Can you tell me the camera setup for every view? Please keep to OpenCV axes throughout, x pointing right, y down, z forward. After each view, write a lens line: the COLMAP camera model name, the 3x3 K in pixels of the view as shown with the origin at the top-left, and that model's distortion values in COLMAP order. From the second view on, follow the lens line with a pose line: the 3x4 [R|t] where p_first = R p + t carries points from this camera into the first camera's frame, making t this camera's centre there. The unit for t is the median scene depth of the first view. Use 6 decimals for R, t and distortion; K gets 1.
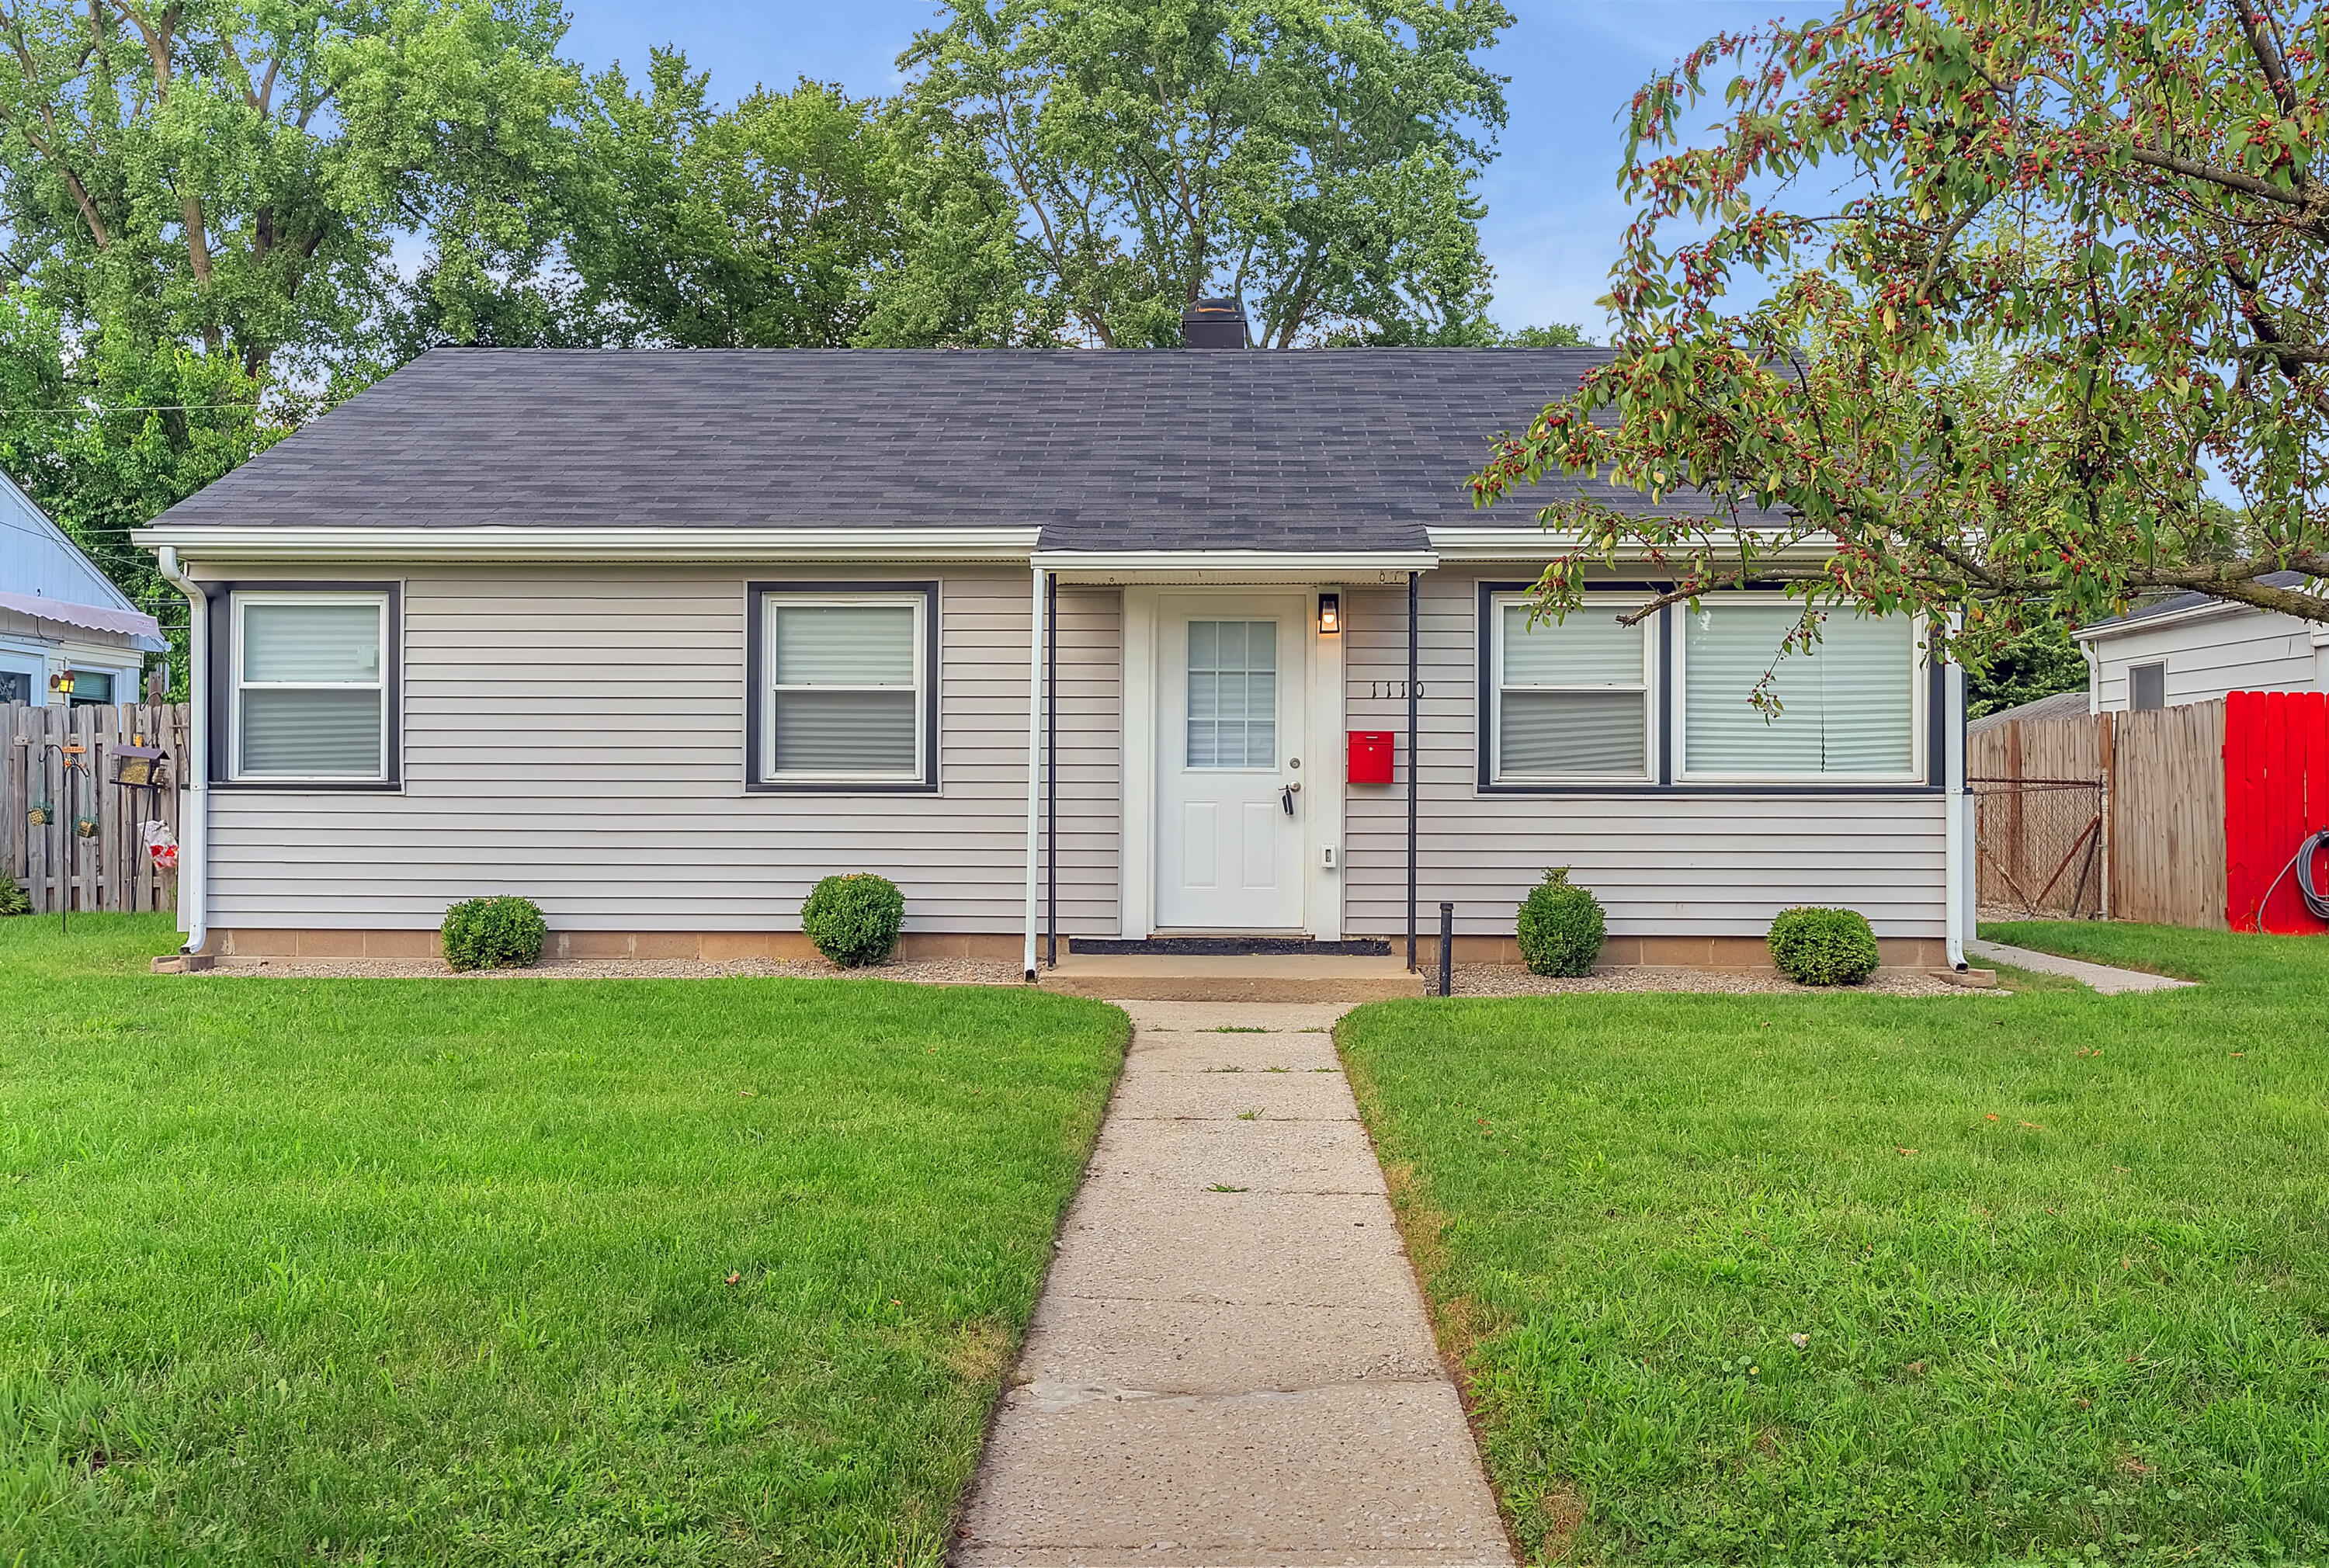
lens RADIAL K [[2072.7, 0, 1118.2], [0, 2072.7, 786.3], [0, 0, 1]] dist [0.013459, 0.005052]
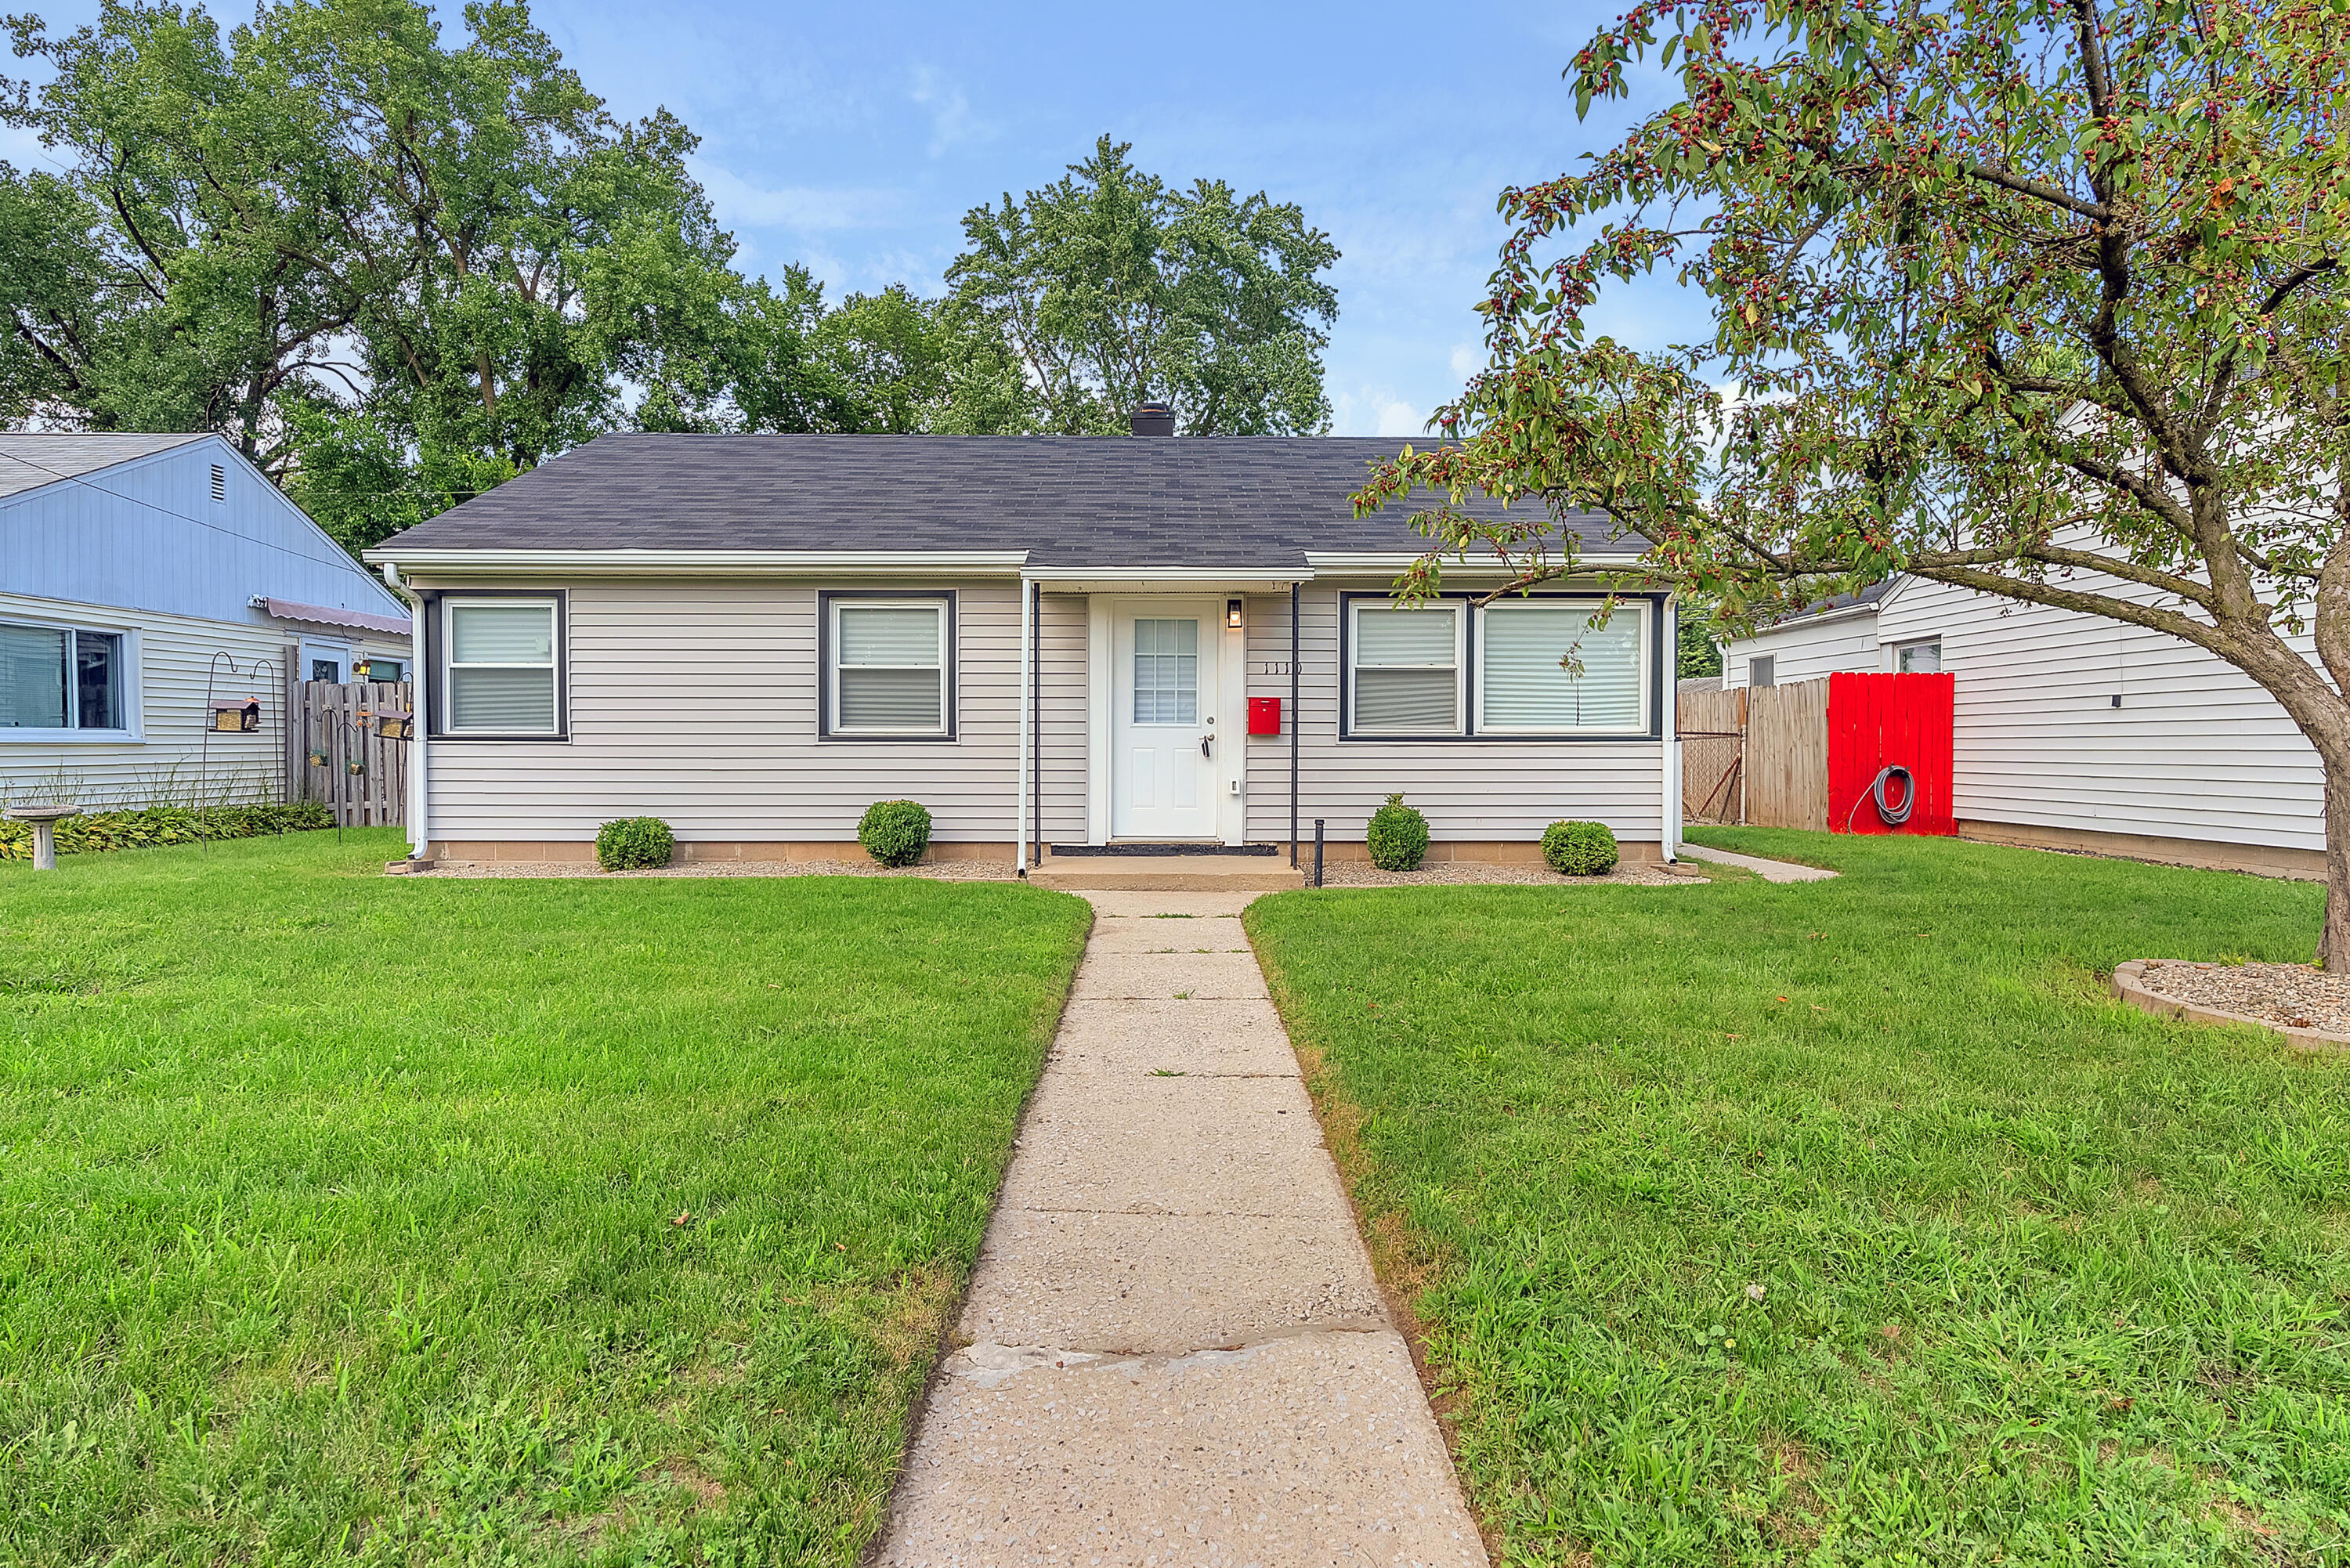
lens RADIAL K [[1290.5, 0, 1147.7], [0, 1290.5, 778.8], [0, 0, 1]] dist [-0.003004, -0.000226]
pose [[0.999082, -0.003401, 0.042709, 0.004819], [0.002088, 0.999525, 0.030763, 0.001545], [-0.042794, -0.030646, 0.998614, 0.122375]]
